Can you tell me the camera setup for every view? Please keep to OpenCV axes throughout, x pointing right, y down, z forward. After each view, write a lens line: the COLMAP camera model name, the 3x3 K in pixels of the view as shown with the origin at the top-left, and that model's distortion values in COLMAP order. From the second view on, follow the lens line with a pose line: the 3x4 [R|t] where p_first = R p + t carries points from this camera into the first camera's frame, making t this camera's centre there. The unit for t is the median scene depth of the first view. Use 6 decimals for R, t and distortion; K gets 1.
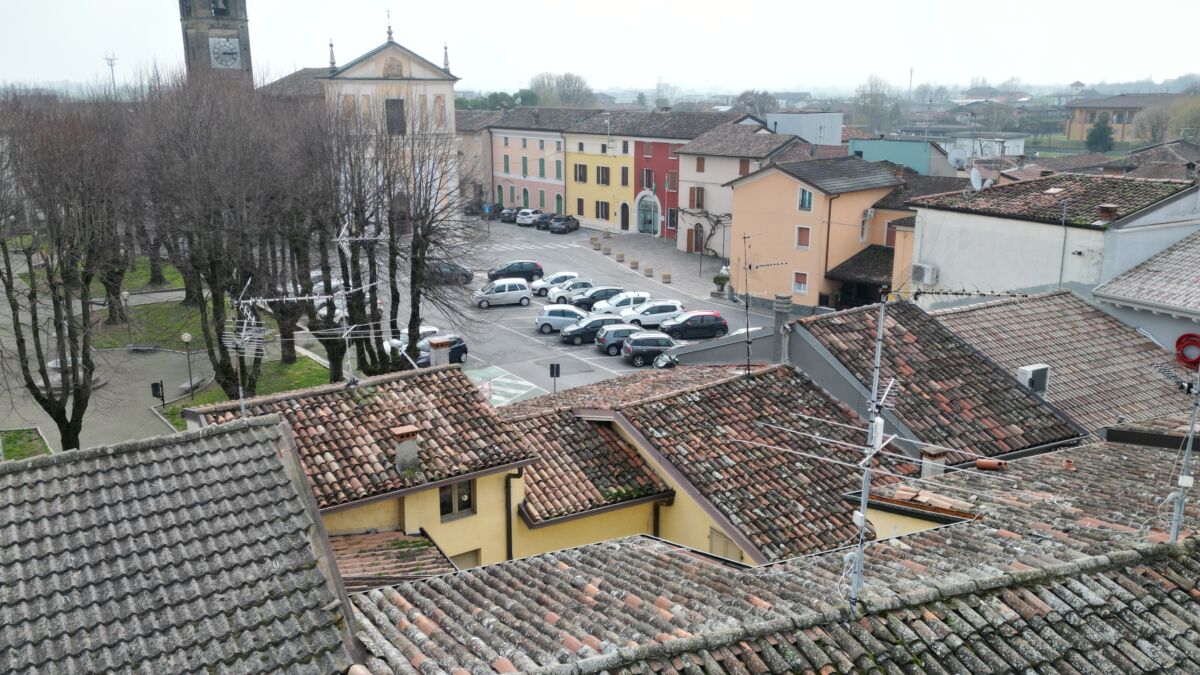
lens RADIAL K [[984.2, 0, 600.0], [0, 984.2, 337.5], [0, 0, 1]] dist [0.182059, -0.423002]
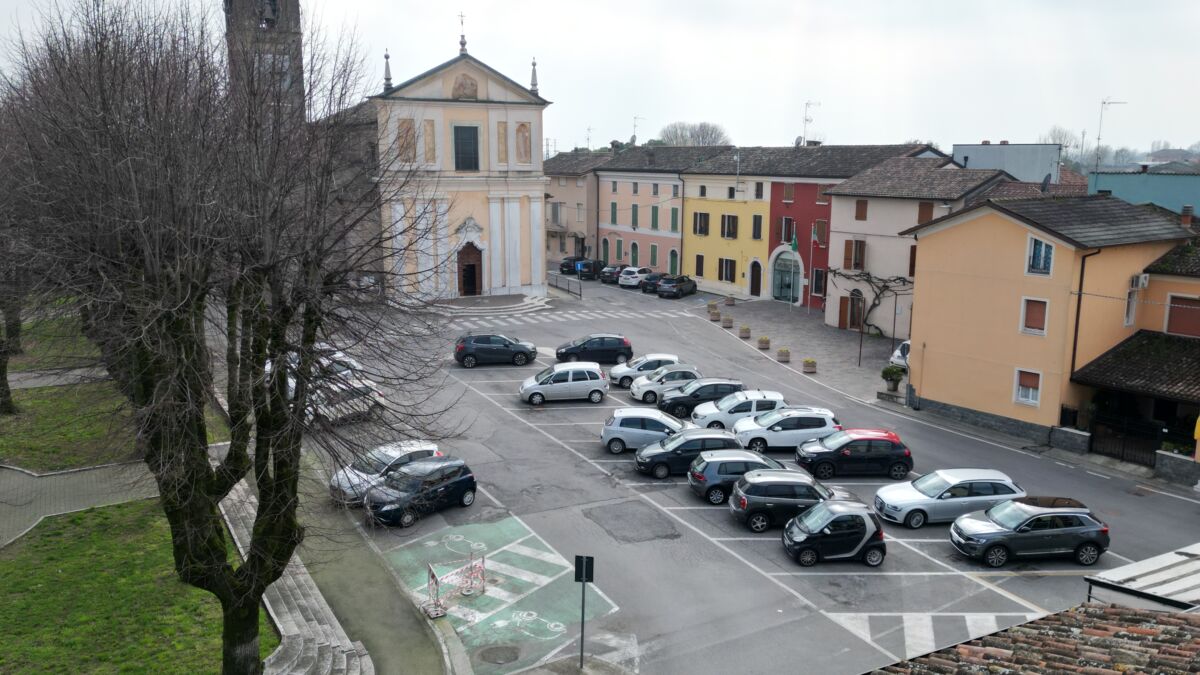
lens RADIAL K [[984.2, 0, 600.0], [0, 984.2, 337.5], [0, 0, 1]] dist [0.182059, -0.423002]
pose [[0.989868, 0.031072, -0.138550, 0.015262], [-0.039761, 0.997383, -0.060389, -0.028265], [0.136311, 0.065286, 0.988512, 0.250492]]
